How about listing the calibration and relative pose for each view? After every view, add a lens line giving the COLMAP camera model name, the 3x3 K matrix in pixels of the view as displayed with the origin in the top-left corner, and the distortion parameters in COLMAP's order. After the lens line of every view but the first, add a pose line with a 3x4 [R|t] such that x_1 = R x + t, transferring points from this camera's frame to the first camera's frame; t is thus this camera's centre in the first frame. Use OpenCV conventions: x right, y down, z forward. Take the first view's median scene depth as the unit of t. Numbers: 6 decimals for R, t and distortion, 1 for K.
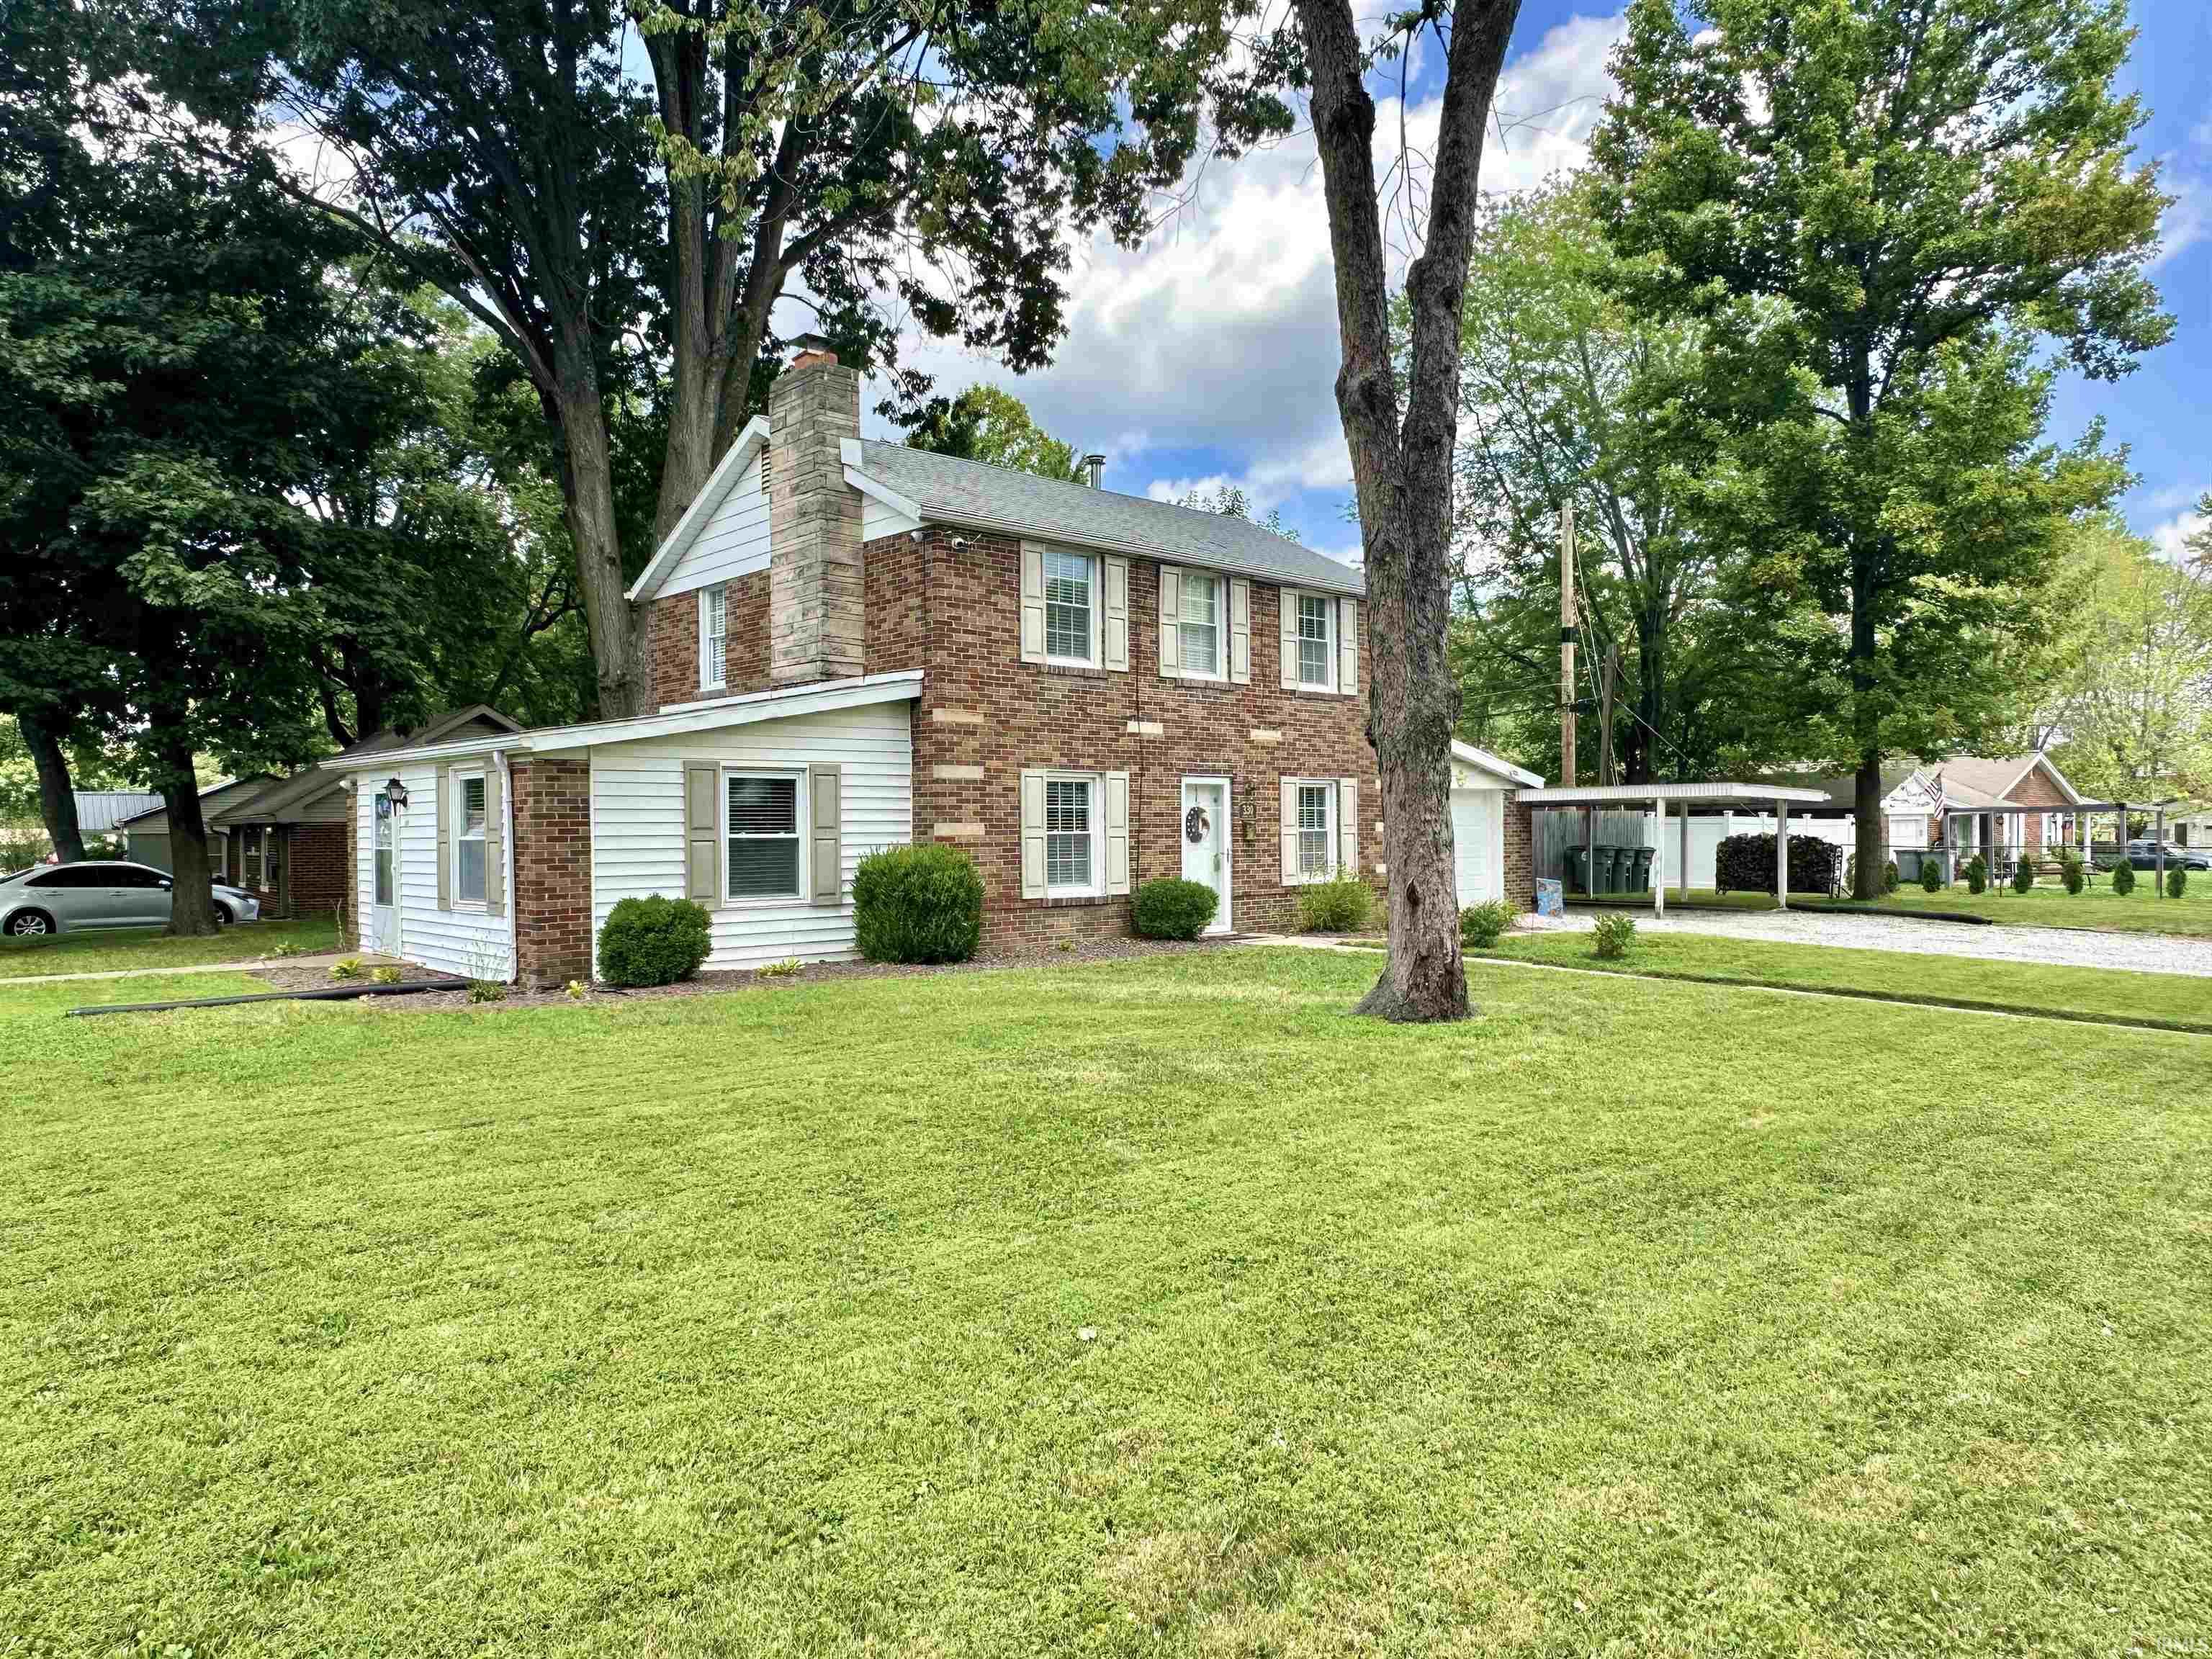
lens RADIAL K [[1426.2, 0, 1108.9], [0, 1426.2, 843.9], [0, 0, 1]] dist [-0.002364, 0.000666]
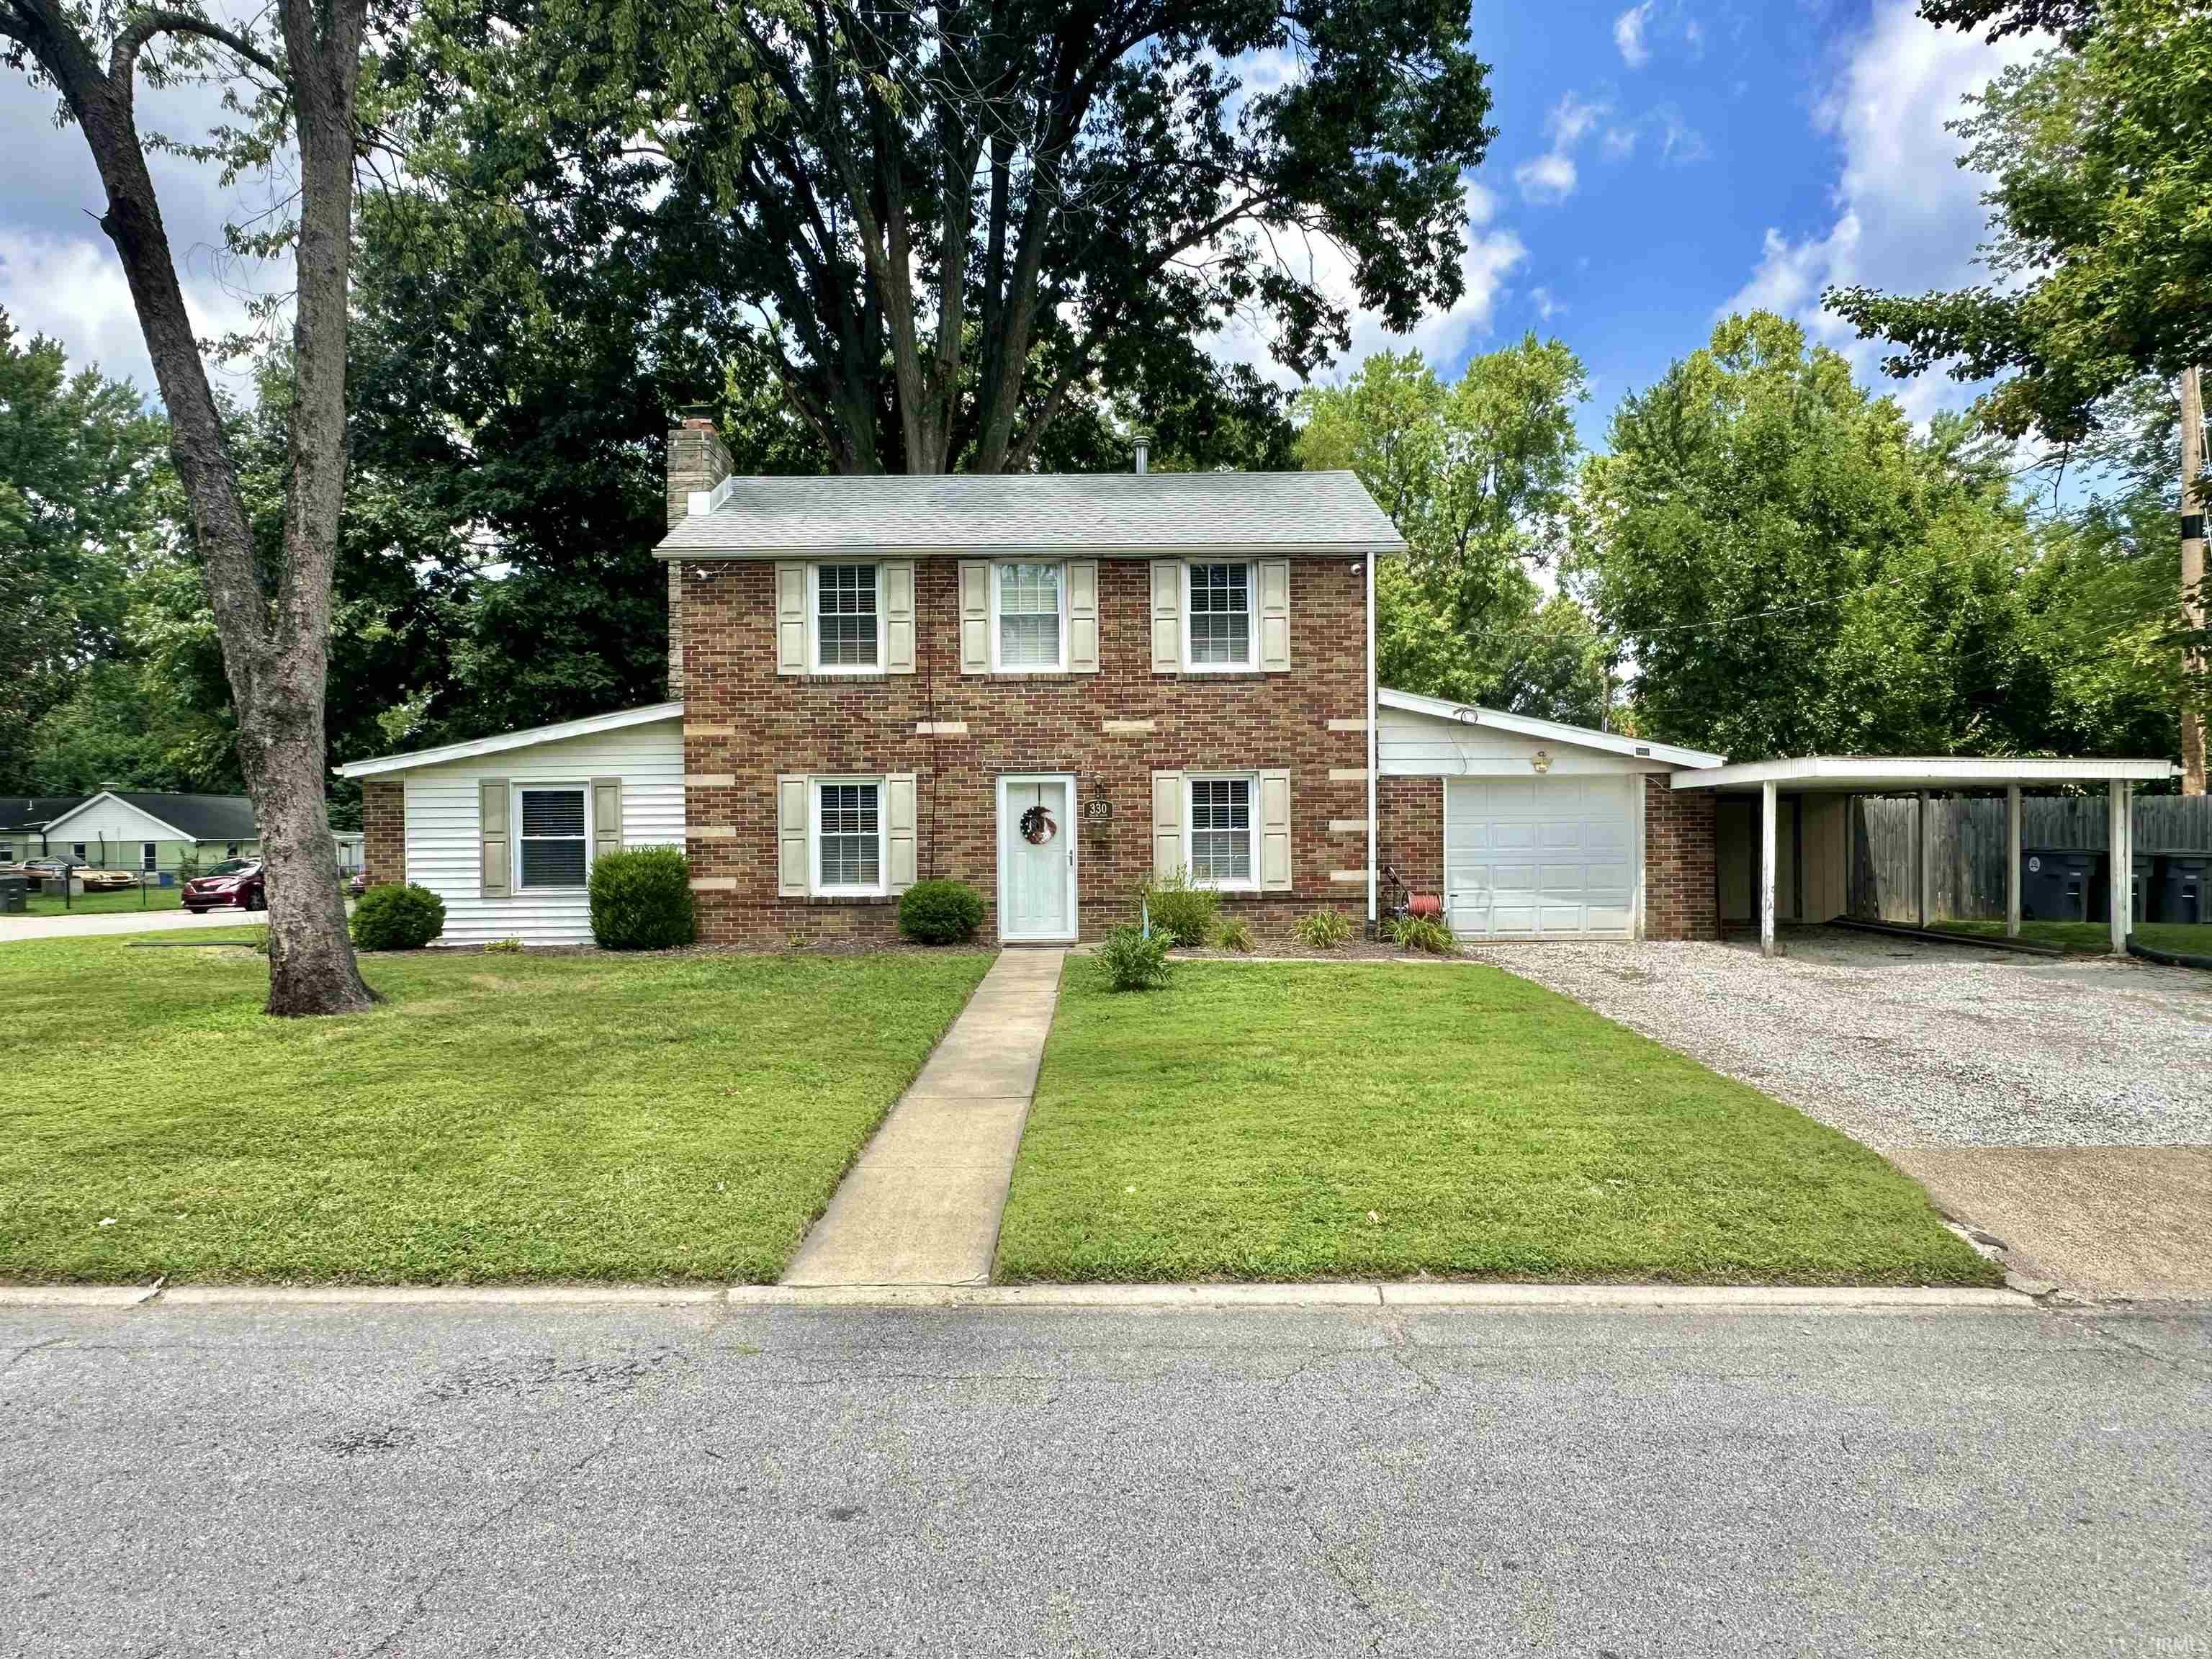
lens RADIAL K [[1426.2, 0, 1108.9], [0, 1426.2, 843.9], [0, 0, 1]] dist [-0.002364, 0.000666]
pose [[0.735166, 0.005053, -0.677869, 0.814244], [-0.001614, 0.999982, 0.005705, -0.007147], [0.677885, -0.003100, 0.735161, 0.365765]]
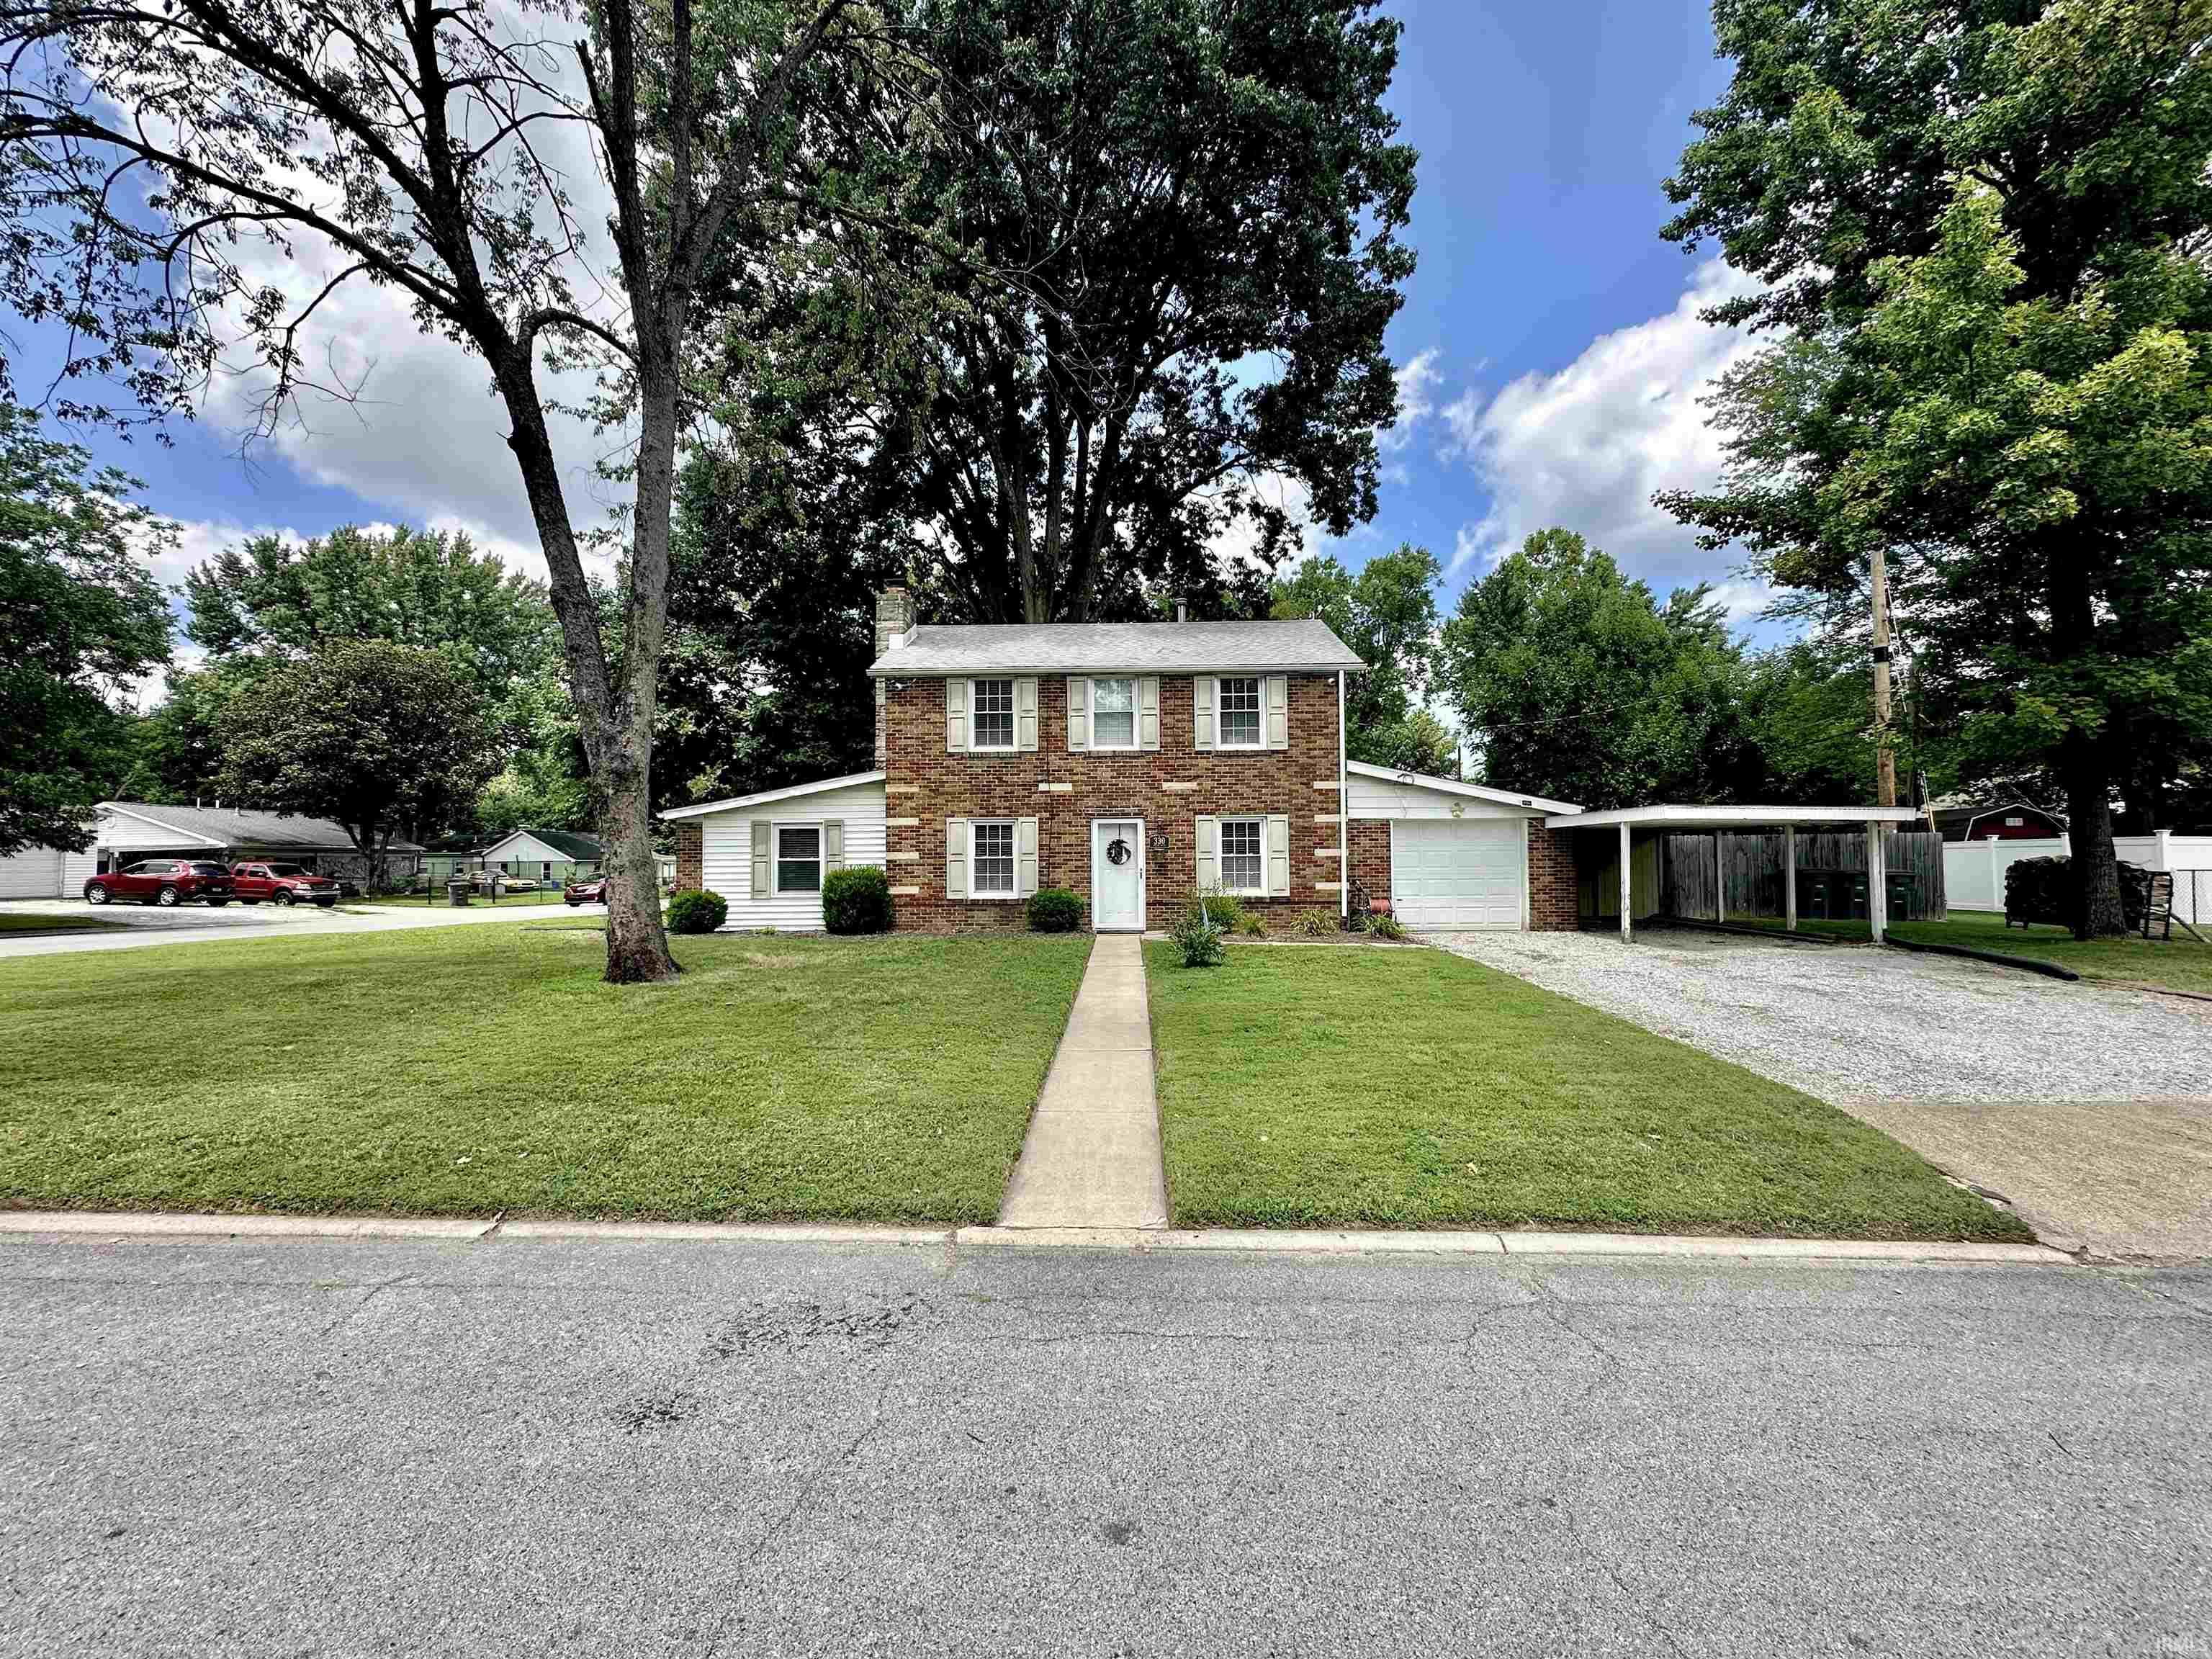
lens RADIAL K [[881.8, 0, 1106.0], [0, 881.8, 829.5], [0, 0, 1]] dist [-0.001982, 0.000140]
pose [[0.714545, -0.020929, -0.699276, 0.736177], [-0.003988, 0.999414, -0.033988, -0.006317], [0.699578, 0.027075, 0.714043, 0.396175]]
